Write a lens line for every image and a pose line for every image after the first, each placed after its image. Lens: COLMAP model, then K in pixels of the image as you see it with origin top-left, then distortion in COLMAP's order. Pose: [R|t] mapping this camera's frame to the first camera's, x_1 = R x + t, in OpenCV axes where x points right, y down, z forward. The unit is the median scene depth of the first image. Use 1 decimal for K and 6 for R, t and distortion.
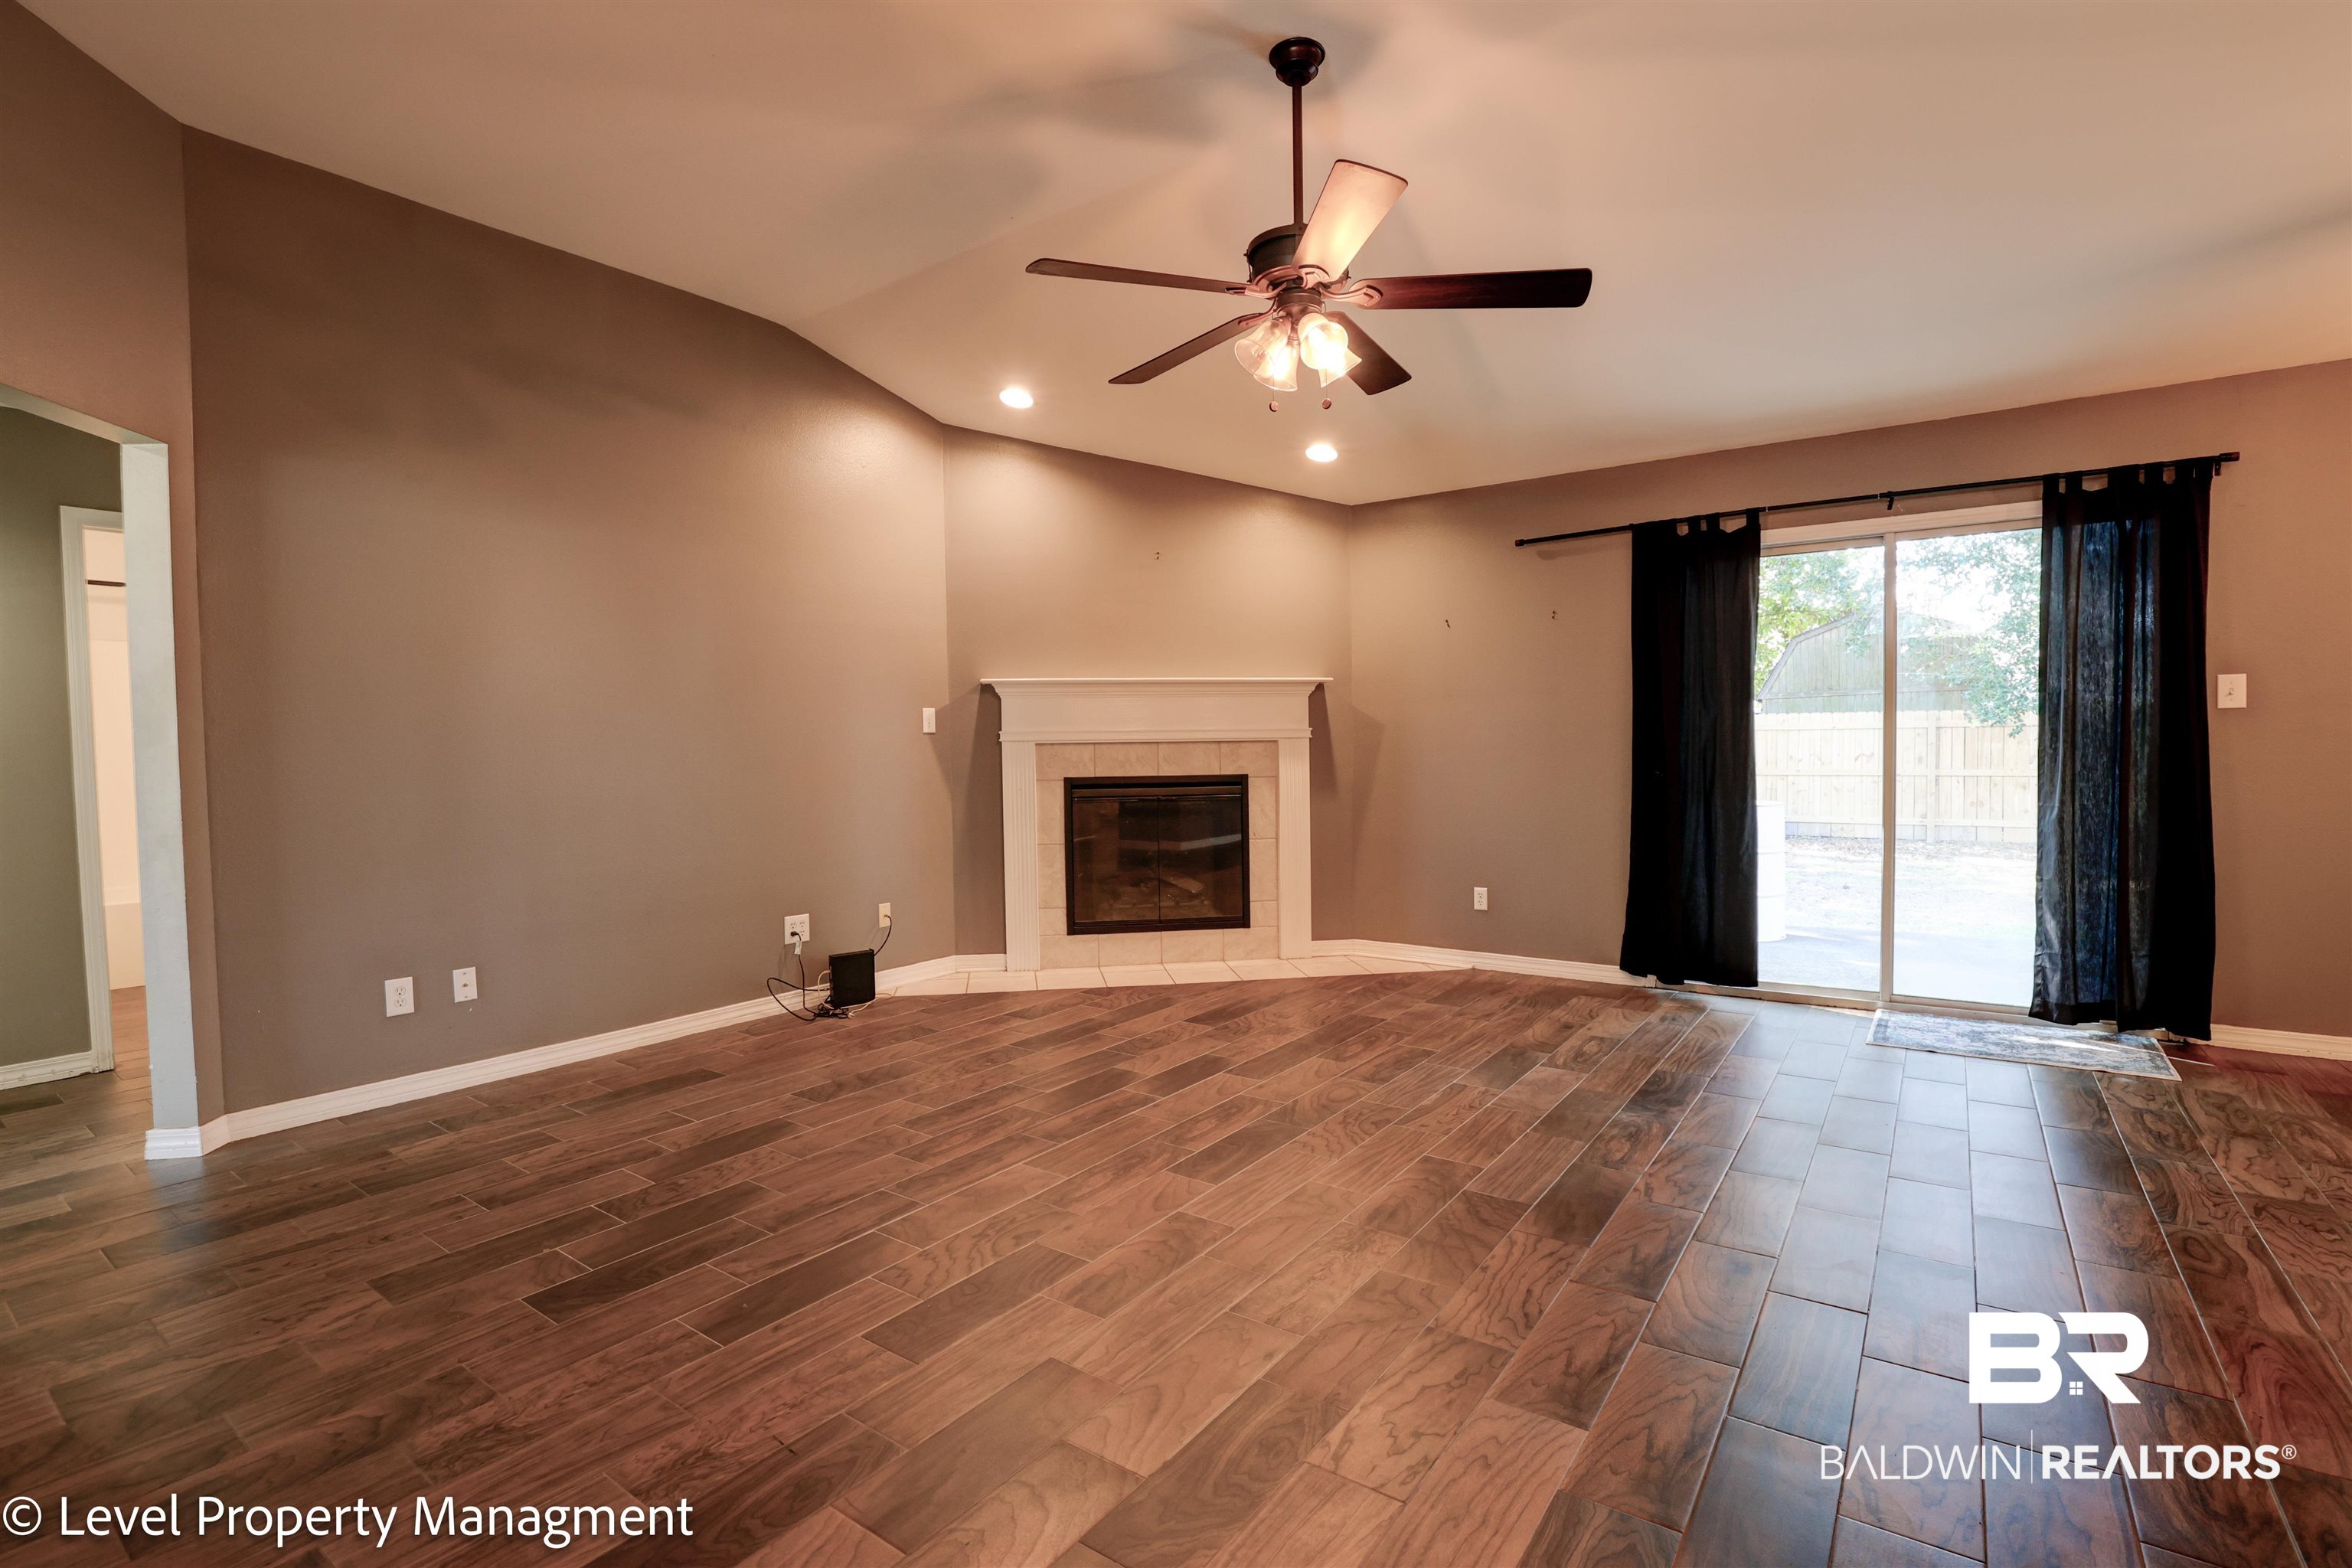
lens RADIAL K [[1080.9, 0, 1174.5], [0, 1080.9, 781.6], [0, 0, 1]] dist [-0.019444, 0.000297]
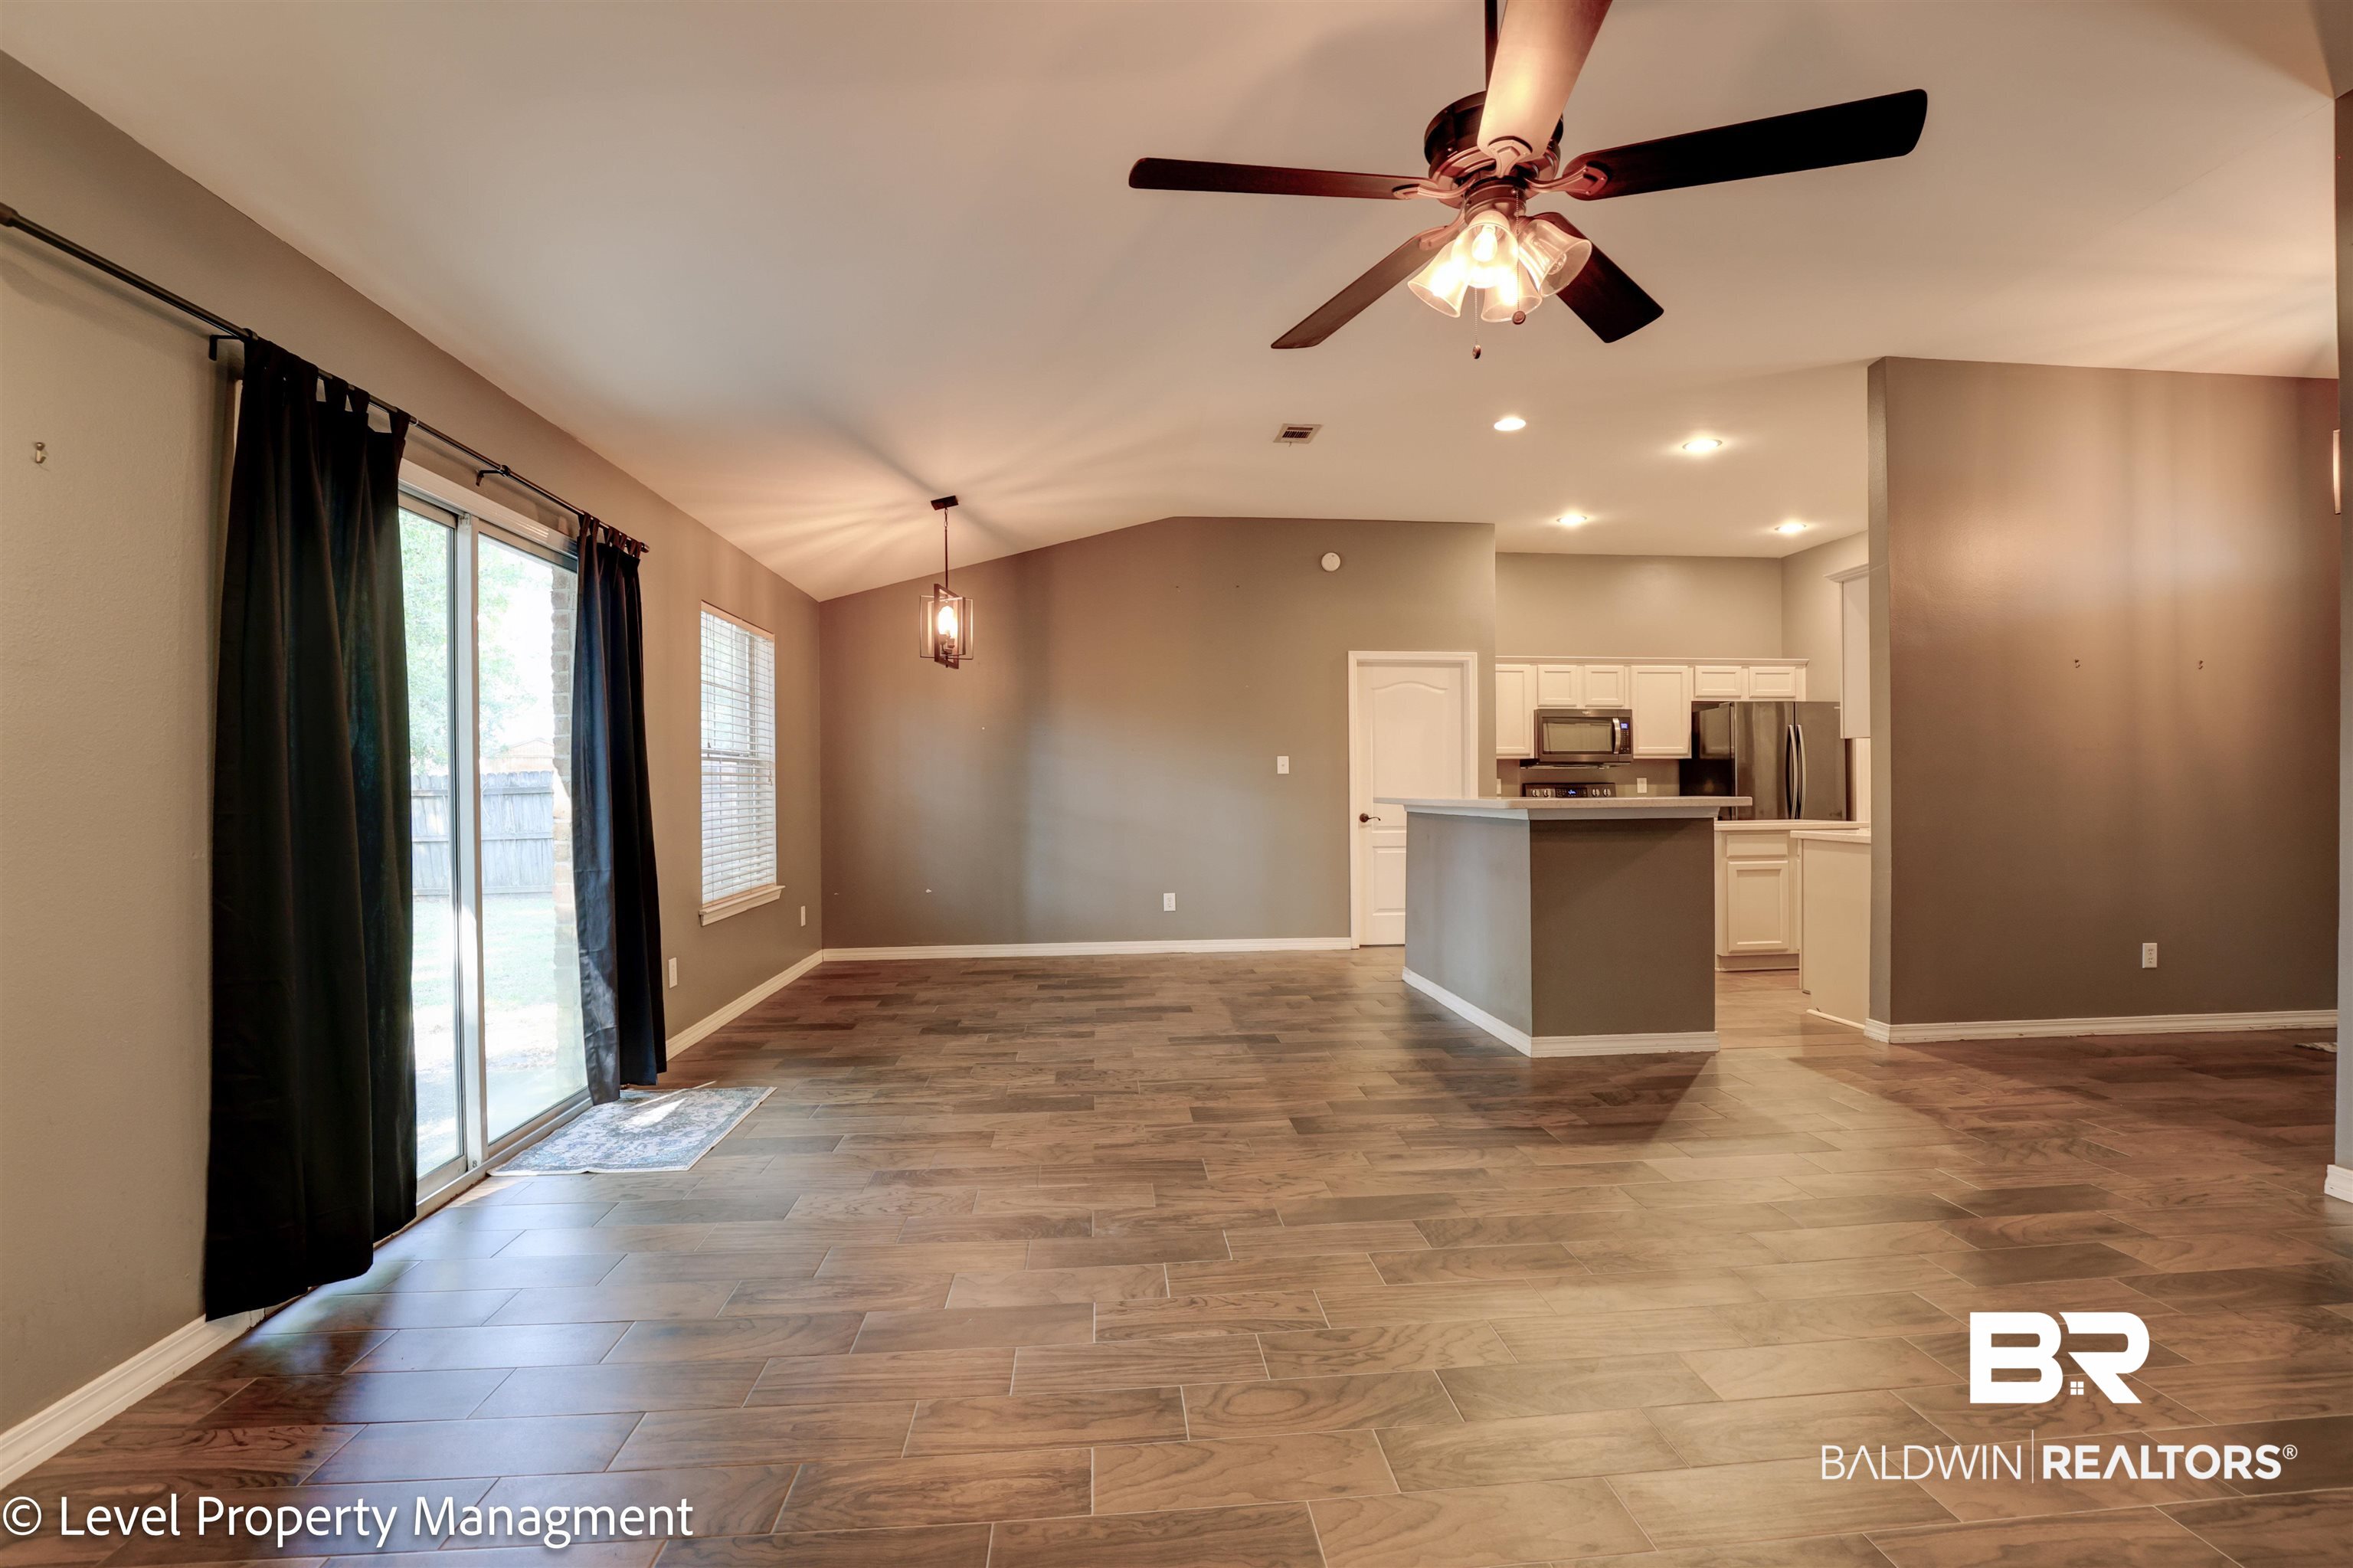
lens RADIAL K [[1081.4, 0, 1190.5], [0, 1081.4, 794.7], [0, 0, 1]] dist [-0.019444, 0.000297]
pose [[-0.661100, 0.014830, 0.750151, -0.235864], [0.040142, 0.999072, 0.015626, -0.040333], [-0.749223, 0.040443, -0.661082, 1.309132]]
